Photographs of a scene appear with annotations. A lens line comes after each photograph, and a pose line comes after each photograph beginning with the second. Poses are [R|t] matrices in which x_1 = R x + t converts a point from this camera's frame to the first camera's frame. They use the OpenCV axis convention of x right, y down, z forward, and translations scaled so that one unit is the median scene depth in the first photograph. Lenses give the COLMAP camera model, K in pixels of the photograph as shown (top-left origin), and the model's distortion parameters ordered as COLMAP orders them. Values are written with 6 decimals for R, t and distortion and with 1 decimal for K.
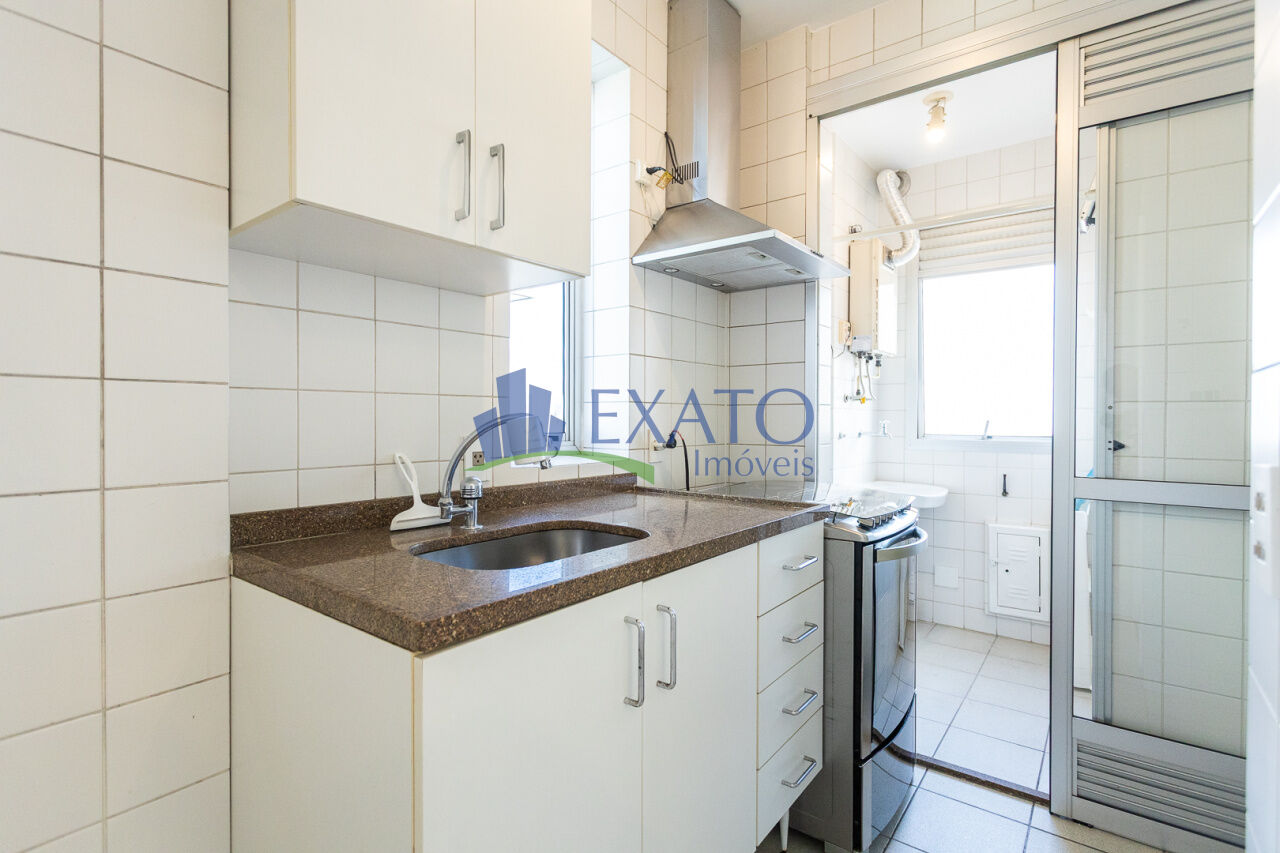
lens RADIAL K [[600.3, 0, 632.7], [0, 600.3, 418.5], [0, 0, 1]] dist [-0.001222, 0.002933]
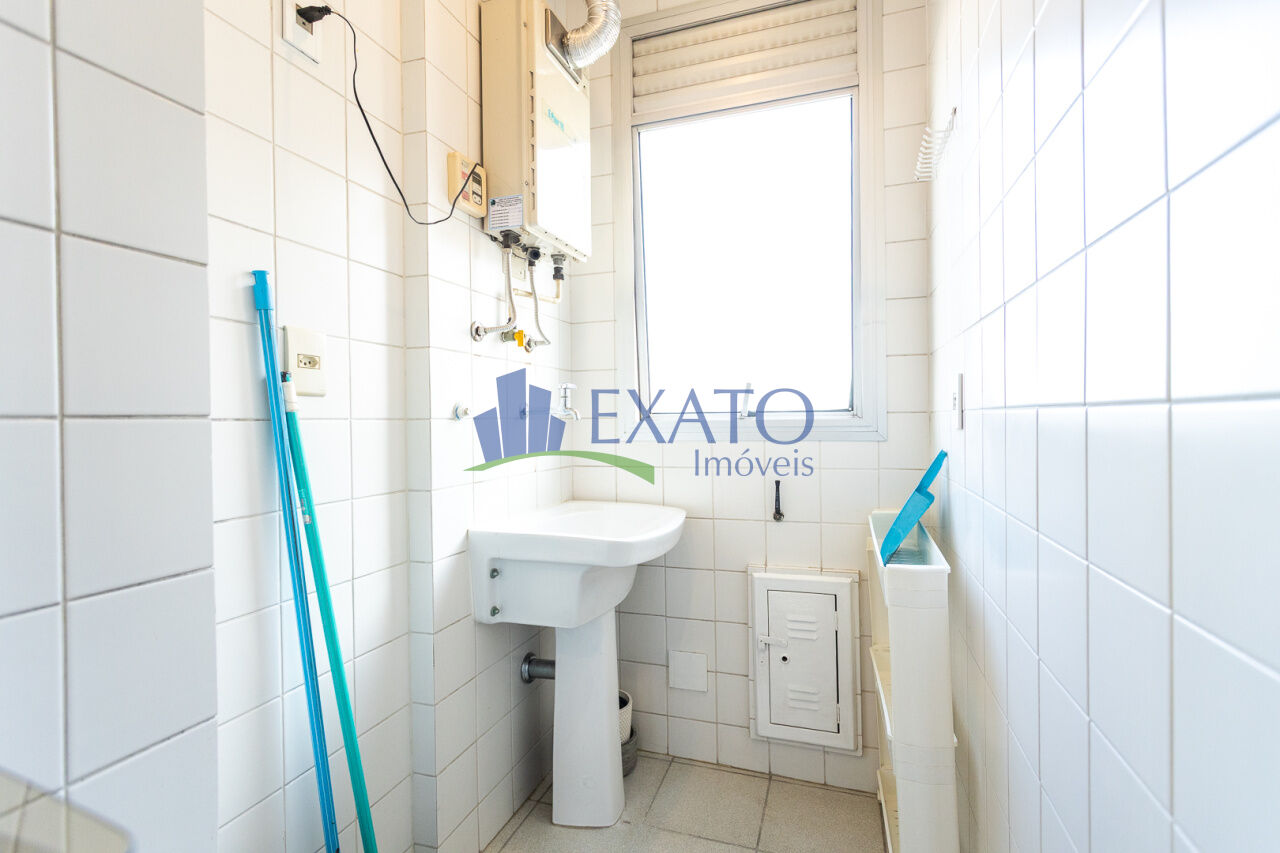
lens RADIAL K [[600.3, 0, 649.1], [0, 600.3, 422.0], [0, 0, 1]] dist [-0.001222, 0.002933]
pose [[0.935193, -0.018567, 0.353651, 0.314403], [0.019739, 0.999805, 0.000292, 0.037824], [-0.353588, 0.006708, 0.935377, 0.522936]]
